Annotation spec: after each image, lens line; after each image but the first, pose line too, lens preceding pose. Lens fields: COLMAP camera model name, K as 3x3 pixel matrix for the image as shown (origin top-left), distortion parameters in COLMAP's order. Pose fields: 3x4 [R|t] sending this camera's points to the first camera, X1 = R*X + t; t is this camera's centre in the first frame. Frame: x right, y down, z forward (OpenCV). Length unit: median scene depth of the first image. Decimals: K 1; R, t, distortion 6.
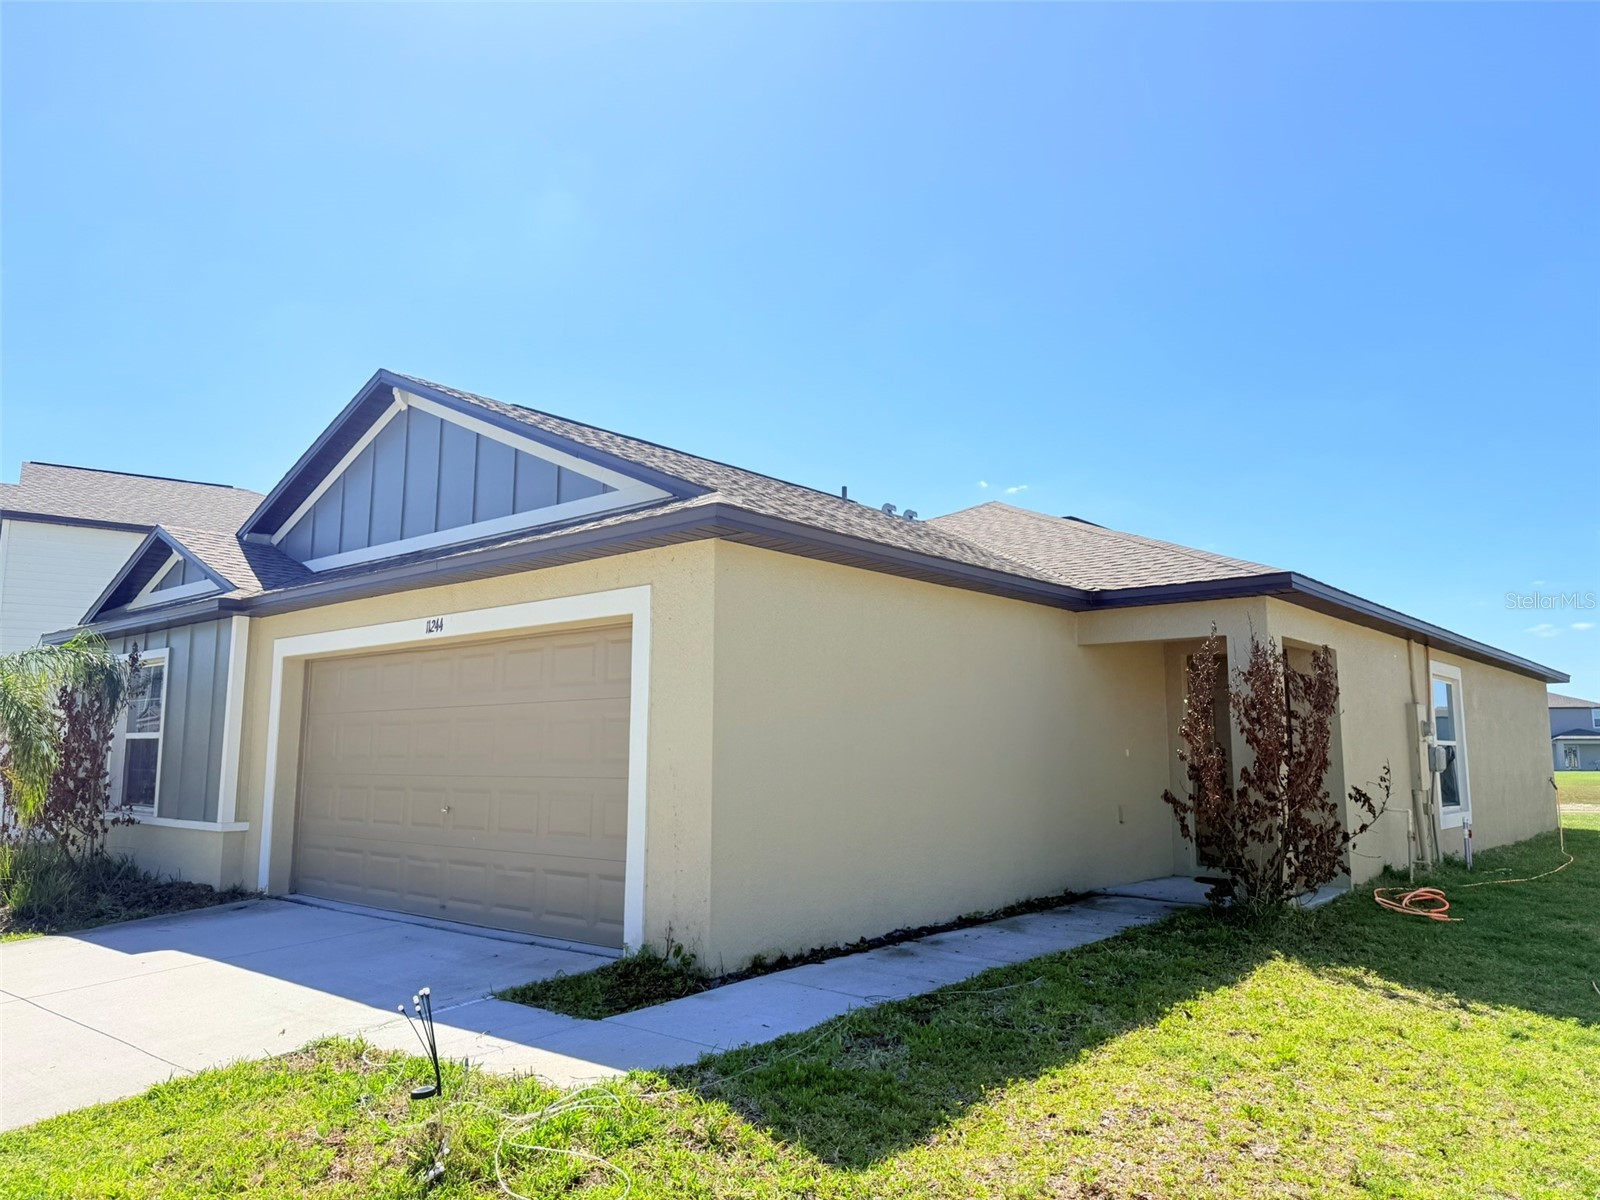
lens RADIAL K [[1131.4, 0, 802.7], [0, 1131.4, 608.5], [0, 0, 1]] dist [0.057108, -0.078474]
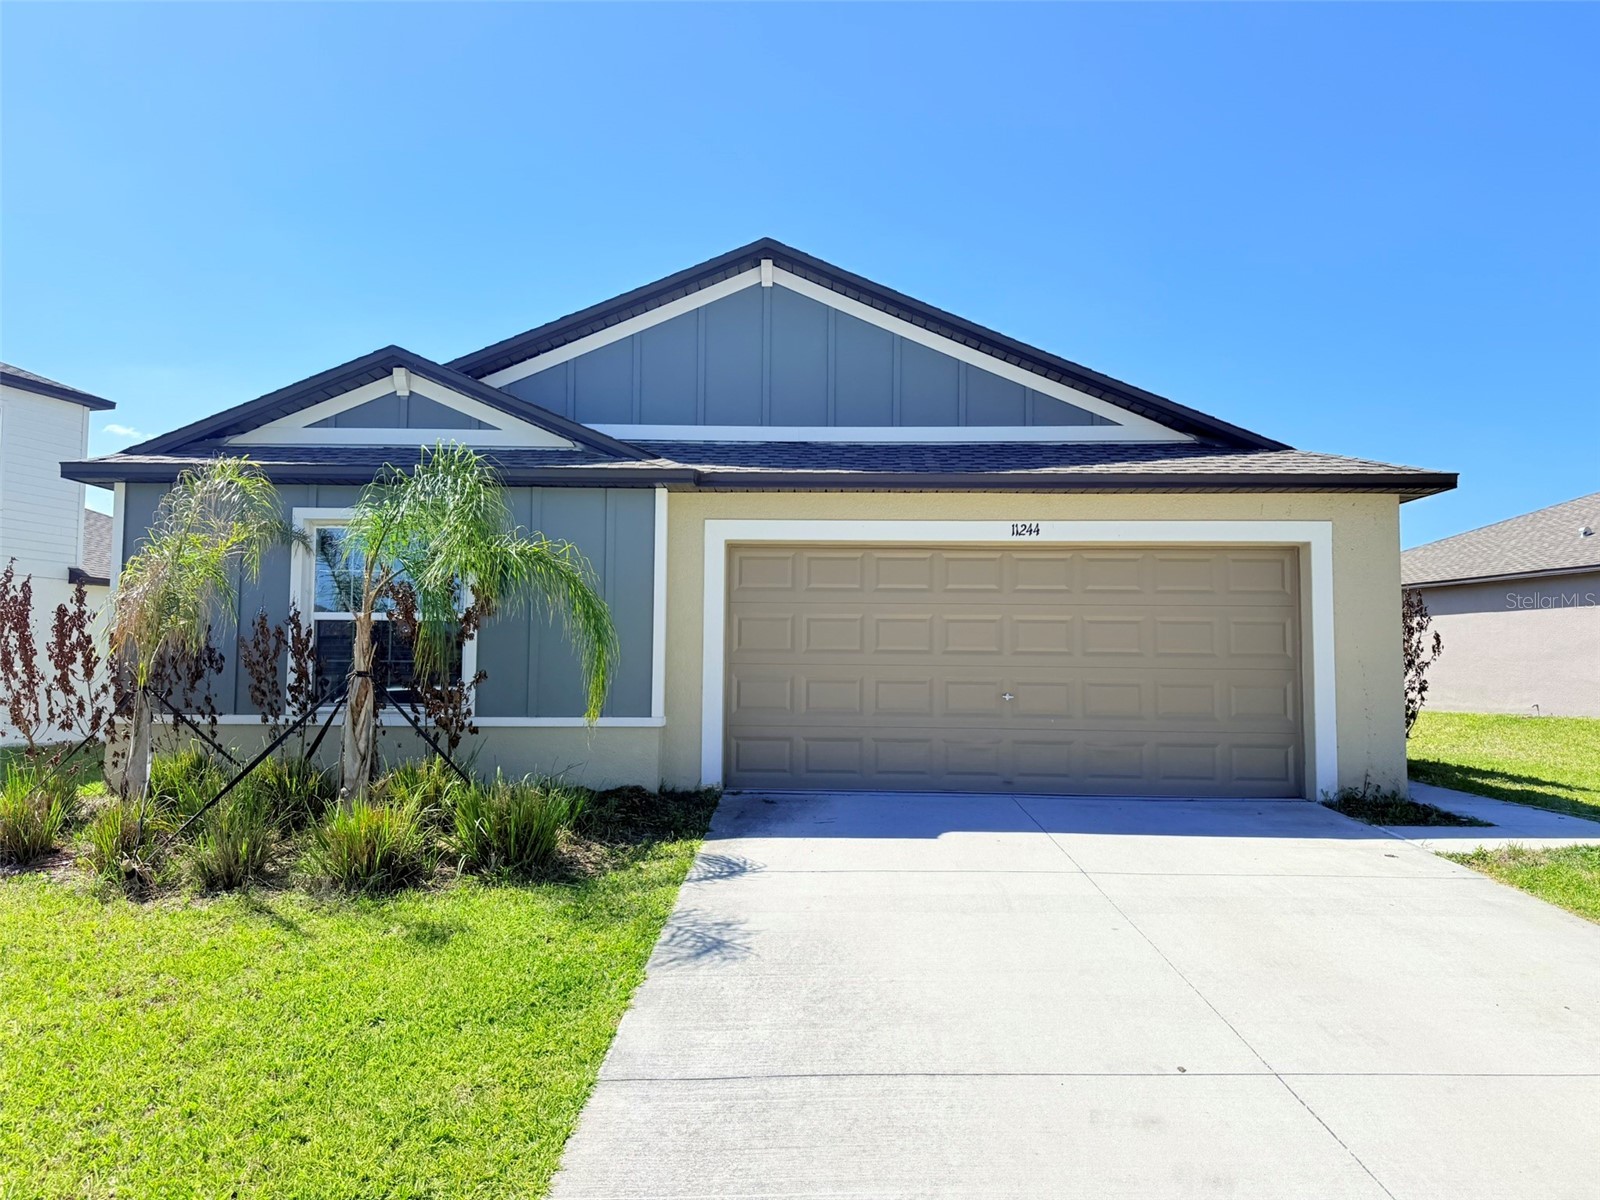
lens RADIAL K [[1131.4, 0, 802.7], [0, 1131.4, 608.5], [0, 0, 1]] dist [0.057108, -0.078474]
pose [[0.771710, 0.037803, 0.634850, -1.171985], [-0.090398, 0.994616, 0.050660, 0.054414], [-0.629518, -0.096485, 0.770972, 0.287952]]
